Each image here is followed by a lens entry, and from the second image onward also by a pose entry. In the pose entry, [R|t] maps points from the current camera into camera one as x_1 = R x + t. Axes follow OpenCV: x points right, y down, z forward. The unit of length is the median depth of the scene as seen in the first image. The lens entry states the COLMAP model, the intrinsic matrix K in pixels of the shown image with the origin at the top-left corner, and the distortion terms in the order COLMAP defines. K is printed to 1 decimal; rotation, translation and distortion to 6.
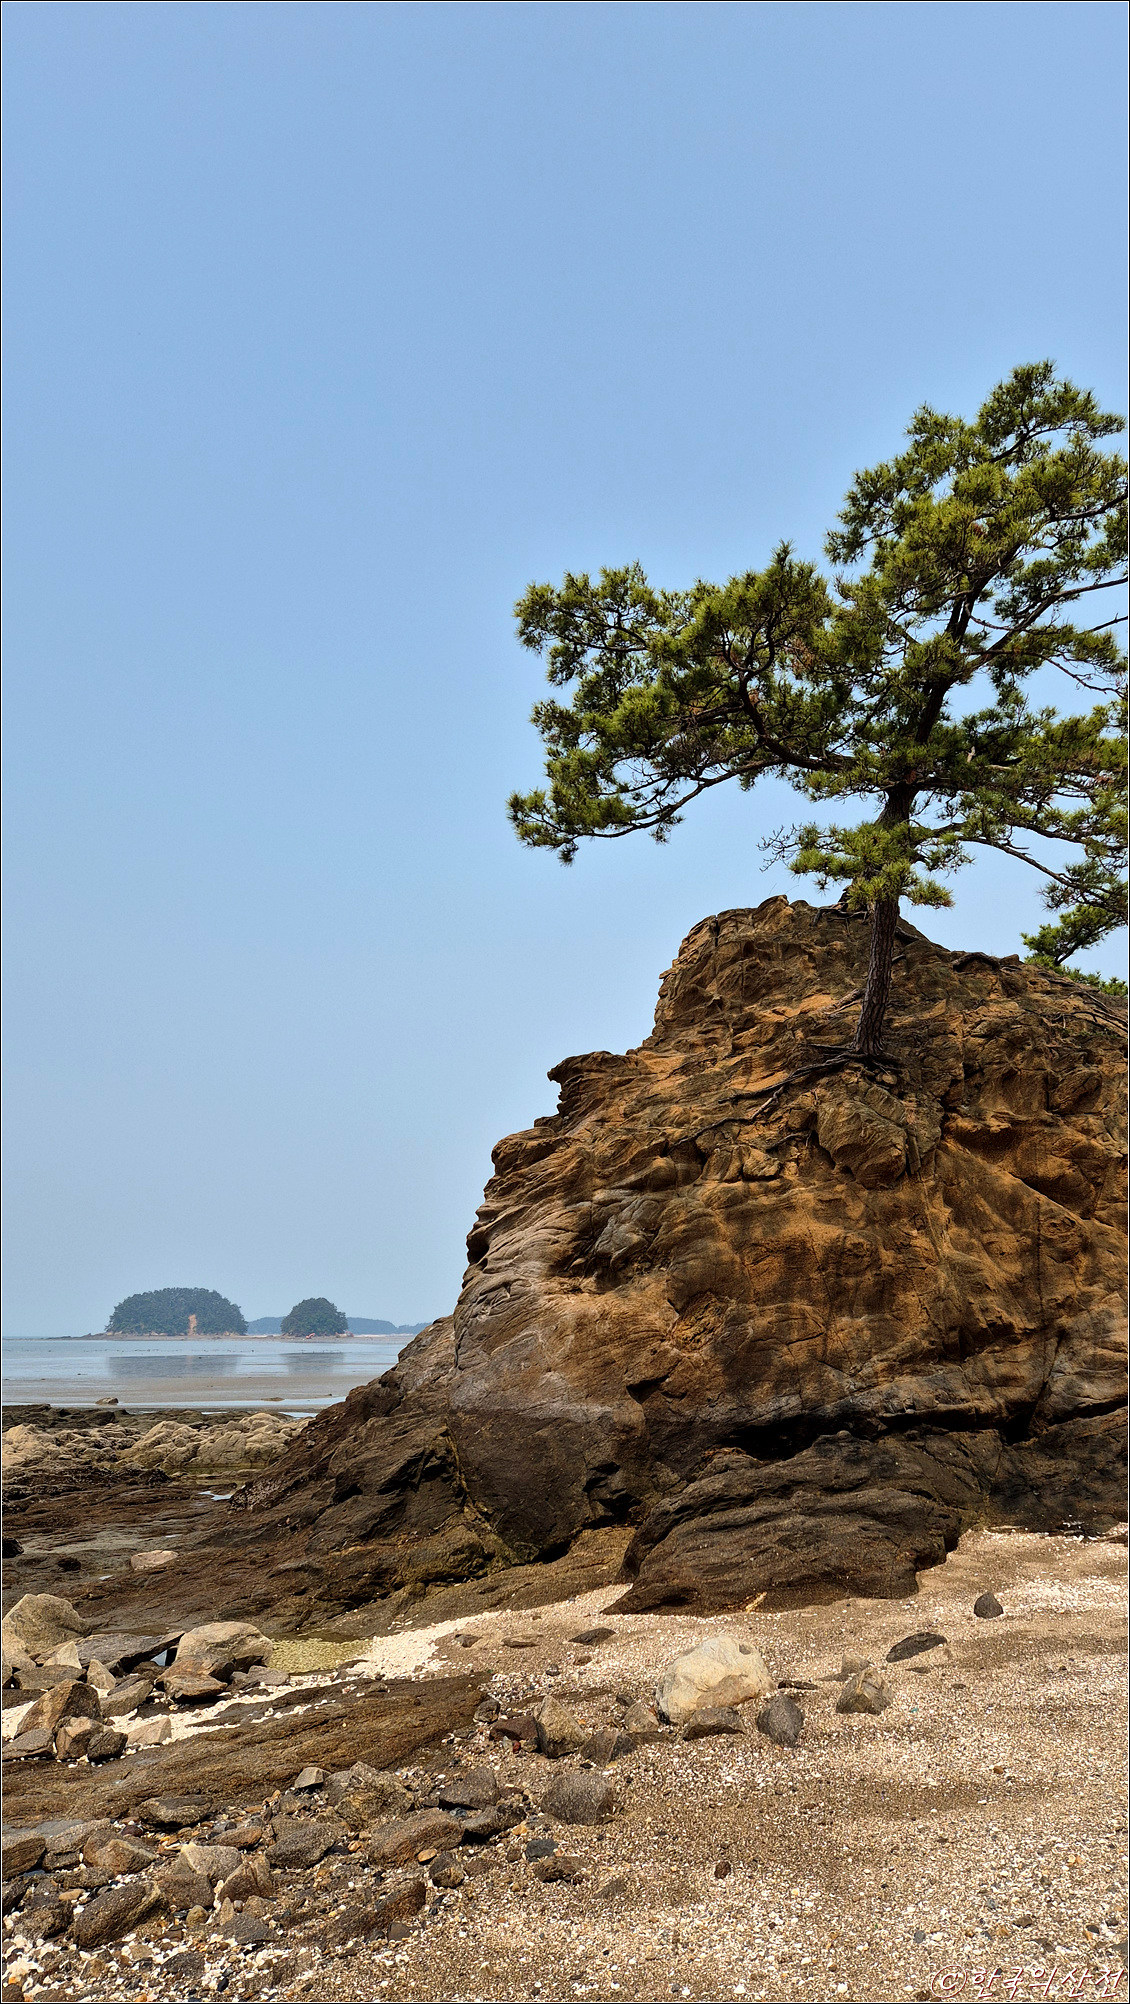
lens RADIAL K [[1328.5, 0, 568.7], [0, 1328.5, 1004.7], [0, 0, 1]] dist [0.094538, -0.086441]
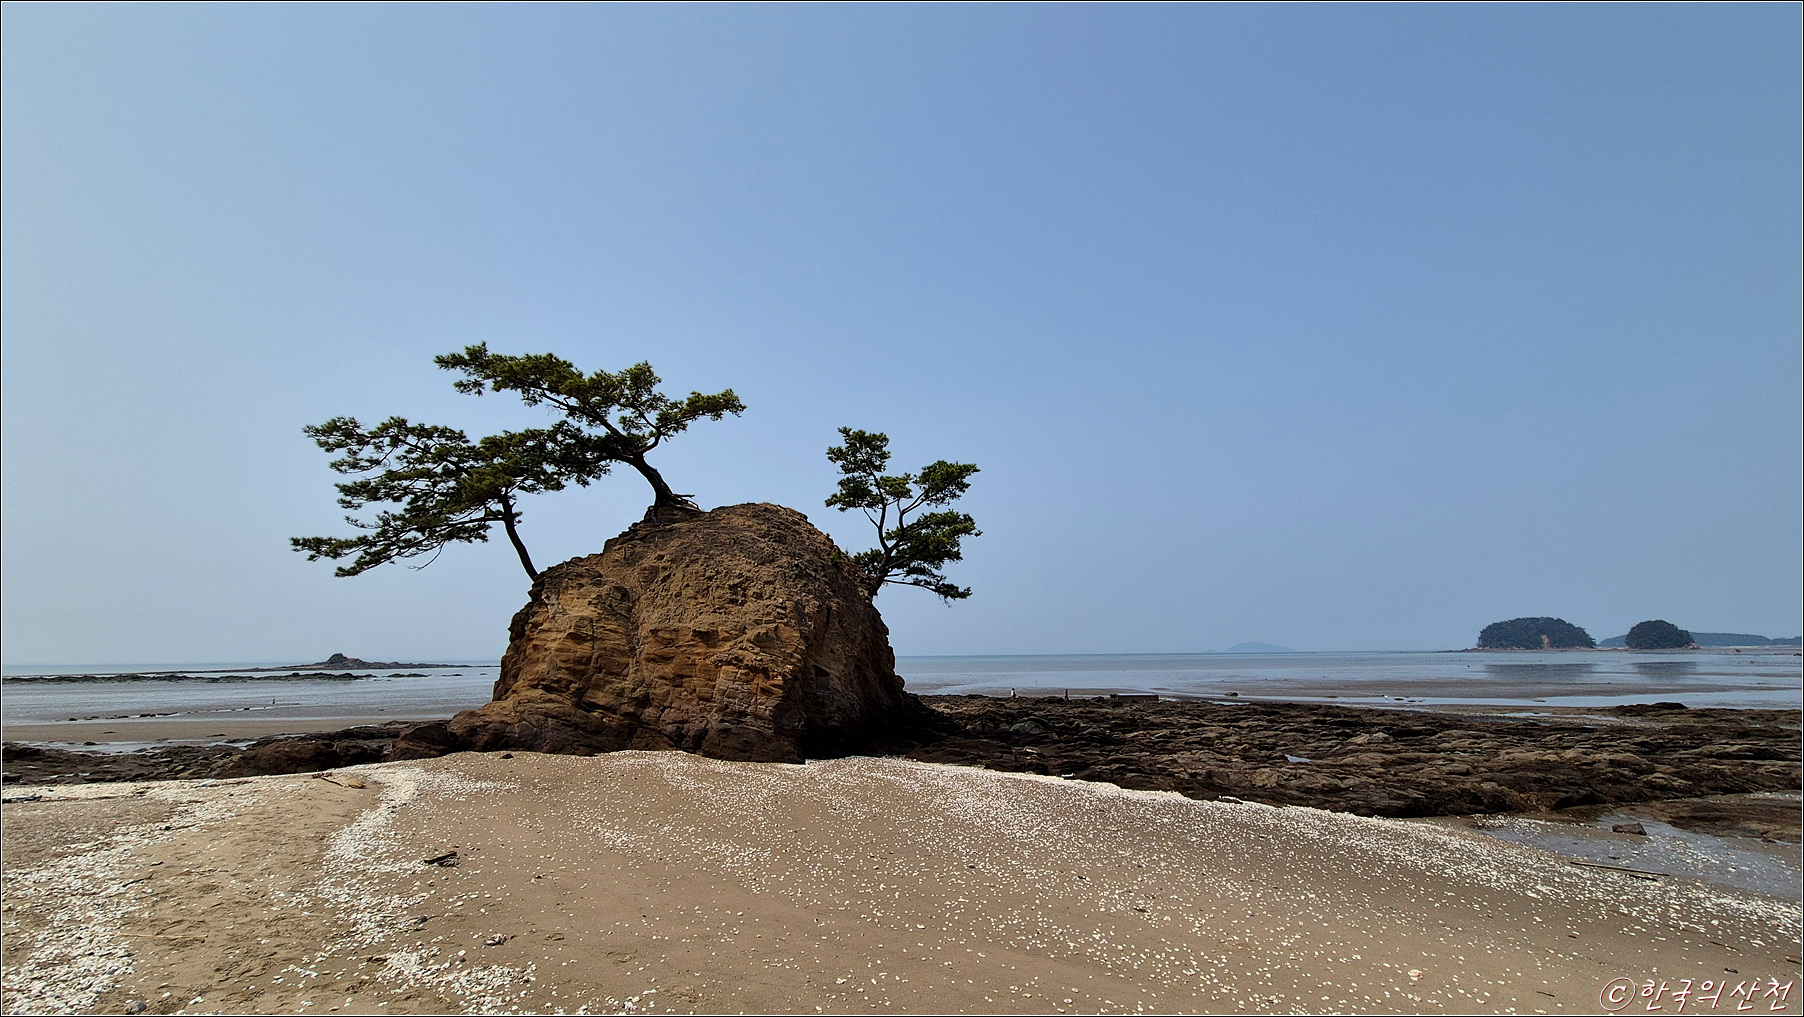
lens RADIAL K [[737.9, 0, 911.2], [0, 737.9, 511.8], [0, 0, 1]] dist [0.000748, 0.000434]
pose [[0.550125, -0.172848, -0.816998, 1.974226], [0.216098, 0.974486, -0.060657, 0.145979], [0.806637, -0.143183, 0.573441, 0.808420]]
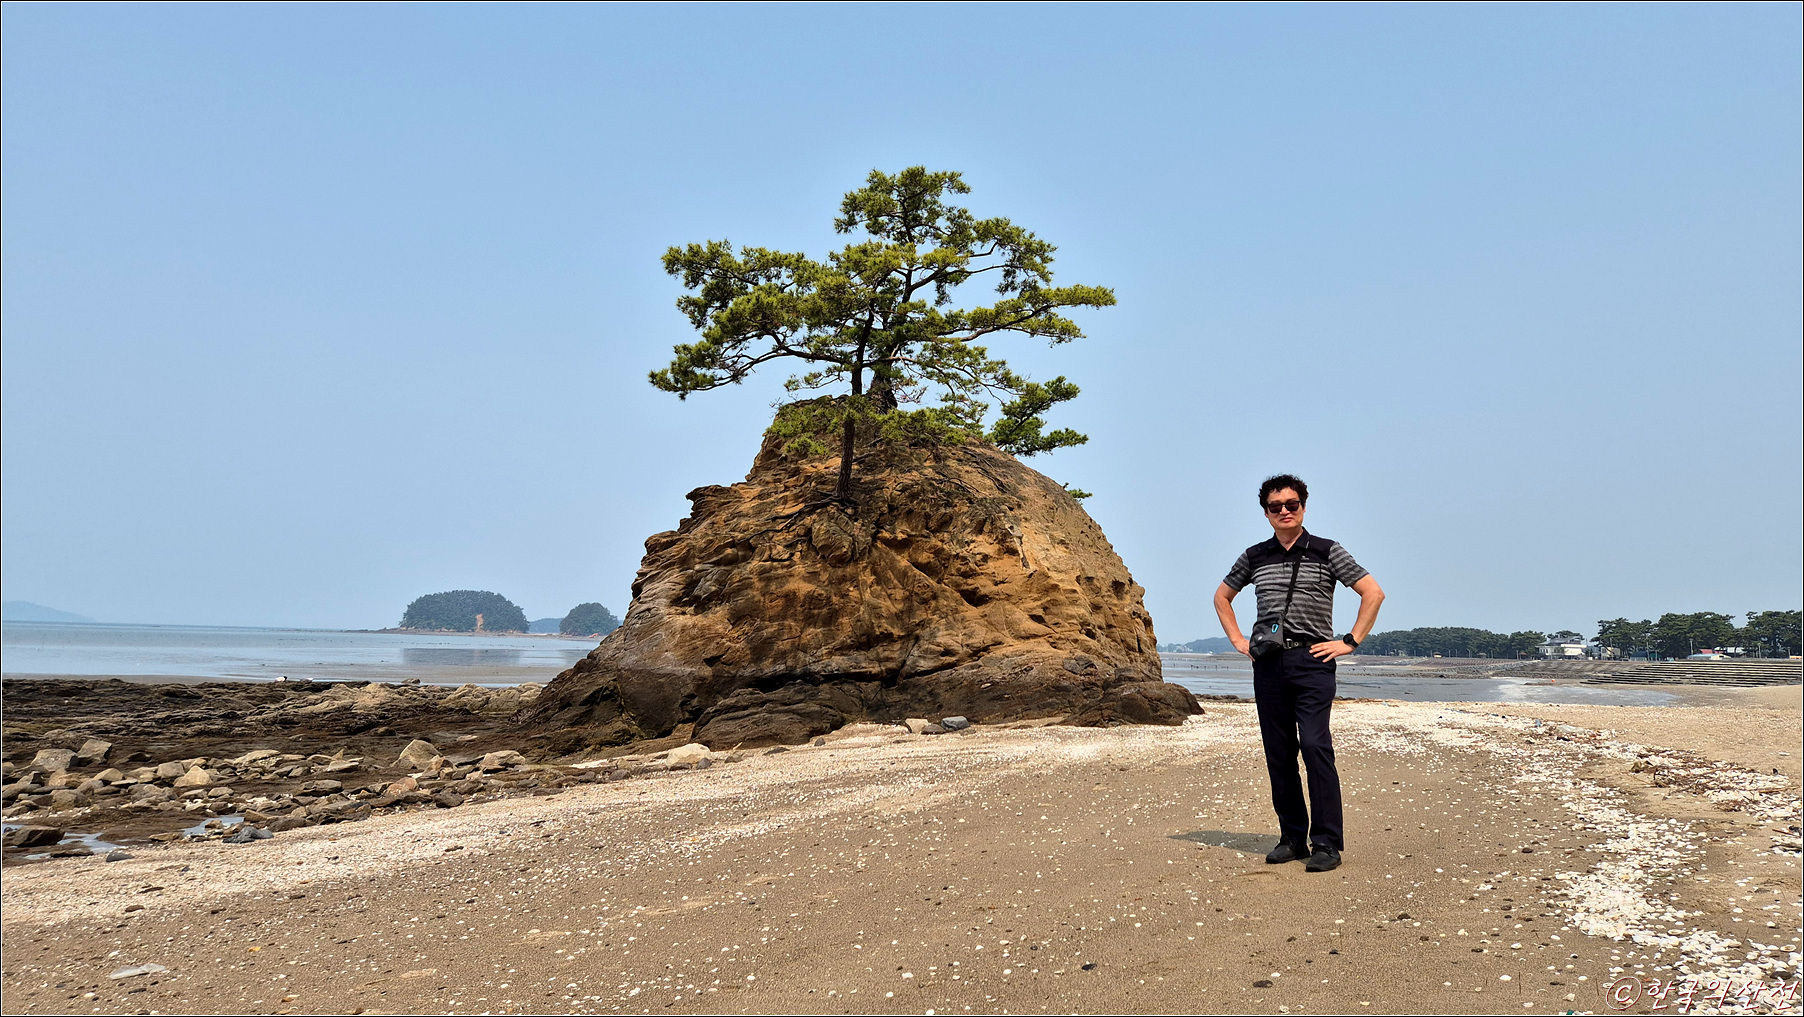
lens RADIAL K [[1195.9, 0, 895.4], [0, 1195.9, 495.4], [0, 0, 1]] dist [0.094538, -0.086441]
pose [[0.997648, 0.031524, 0.060859, 0.204560], [-0.038653, 0.992050, 0.119764, -0.187801], [-0.056600, -0.121835, 0.990935, -0.775650]]
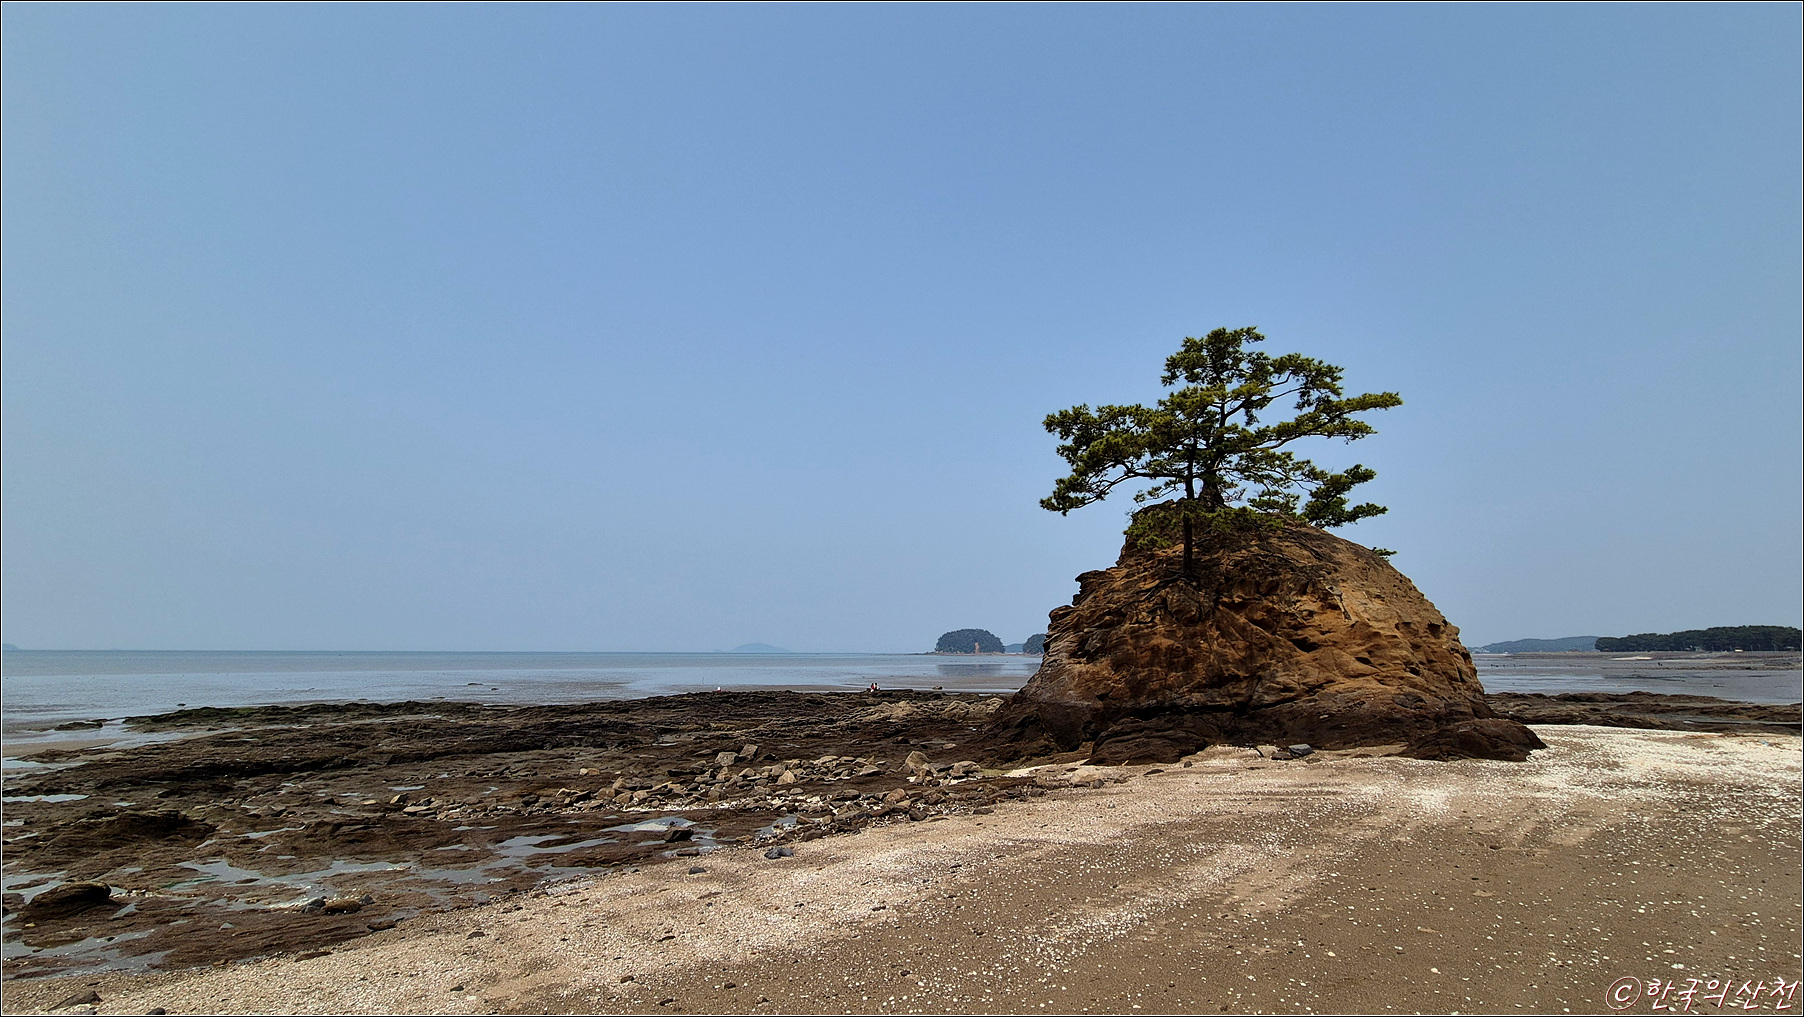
lens RADIAL K [[737.9, 0, 914.8], [0, 737.9, 512.8], [0, 0, 1]] dist [0.000748, 0.000434]
pose [[0.939635, -0.068486, -0.335256, 0.224749], [0.086608, 0.995464, 0.039386, -0.199475], [0.331038, -0.066044, 0.941303, -0.591220]]
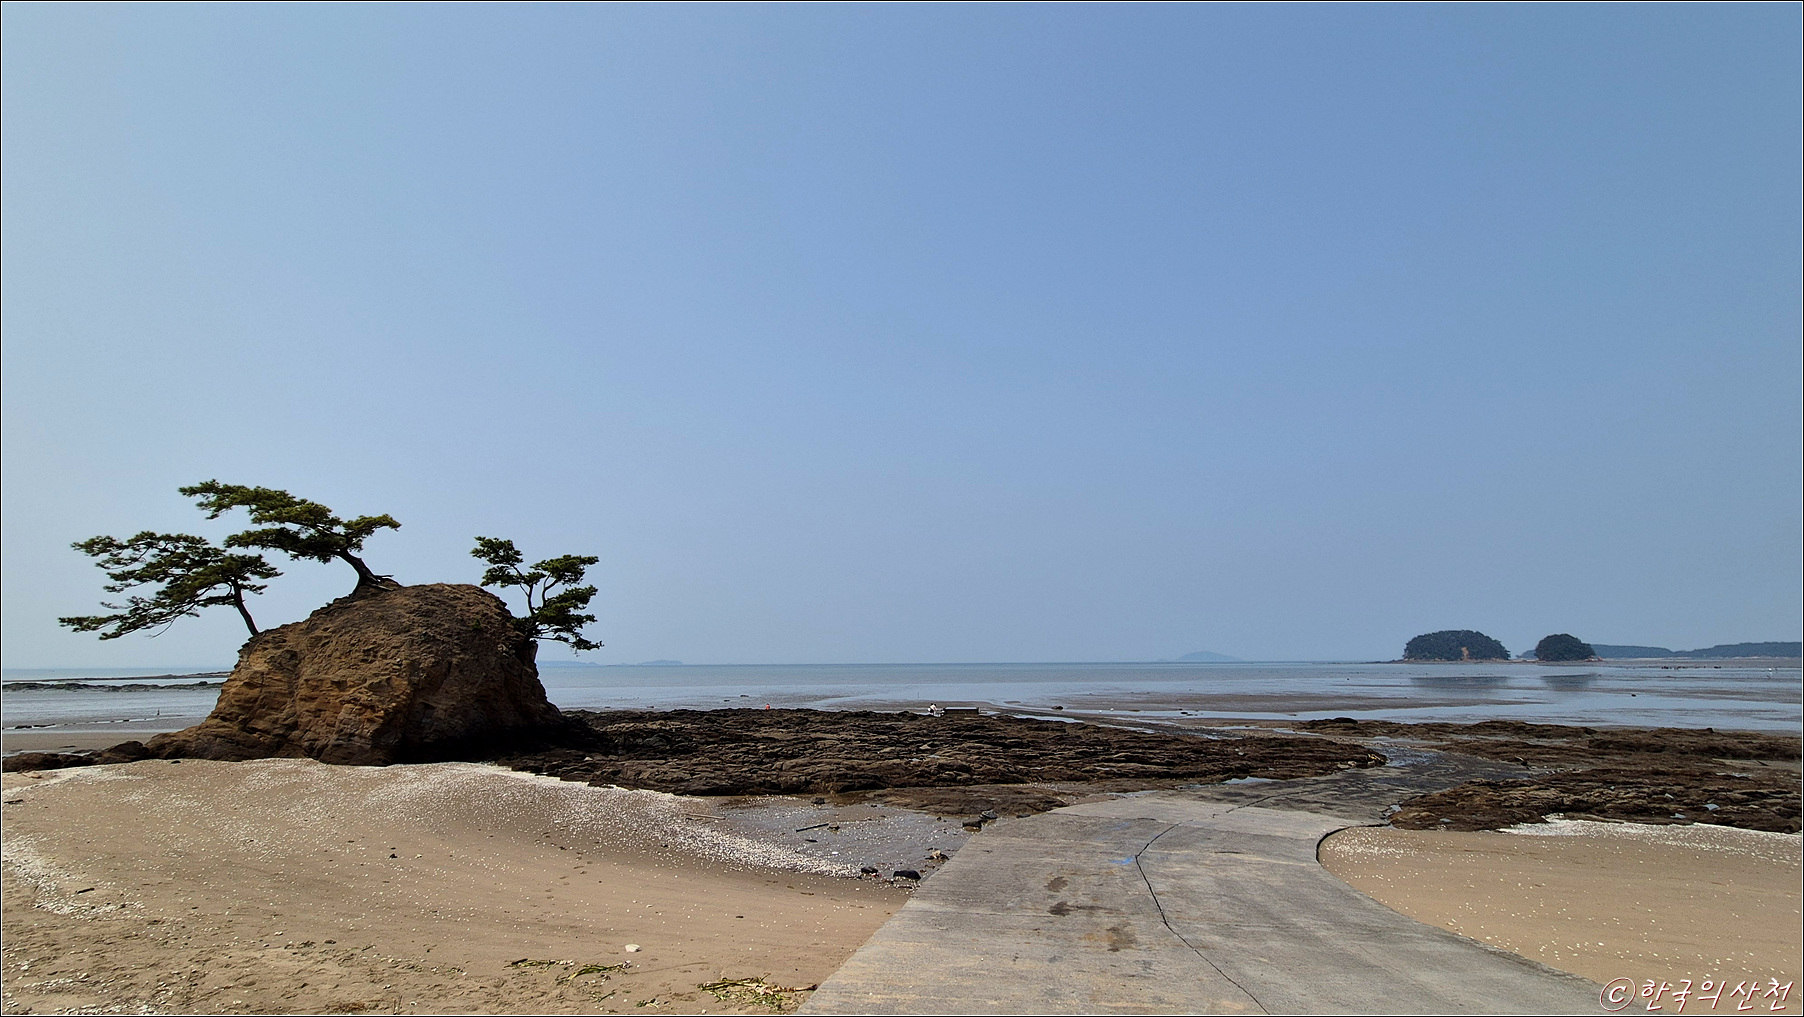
lens RADIAL K [[737.9, 0, 910.6], [0, 737.9, 512.1], [0, 0, 1]] dist [0.000748, 0.000434]
pose [[0.594375, -0.171852, -0.785612, 3.232132], [0.204241, 0.977127, -0.059222, 0.180416], [0.777820, -0.125254, 0.615879, 1.249586]]
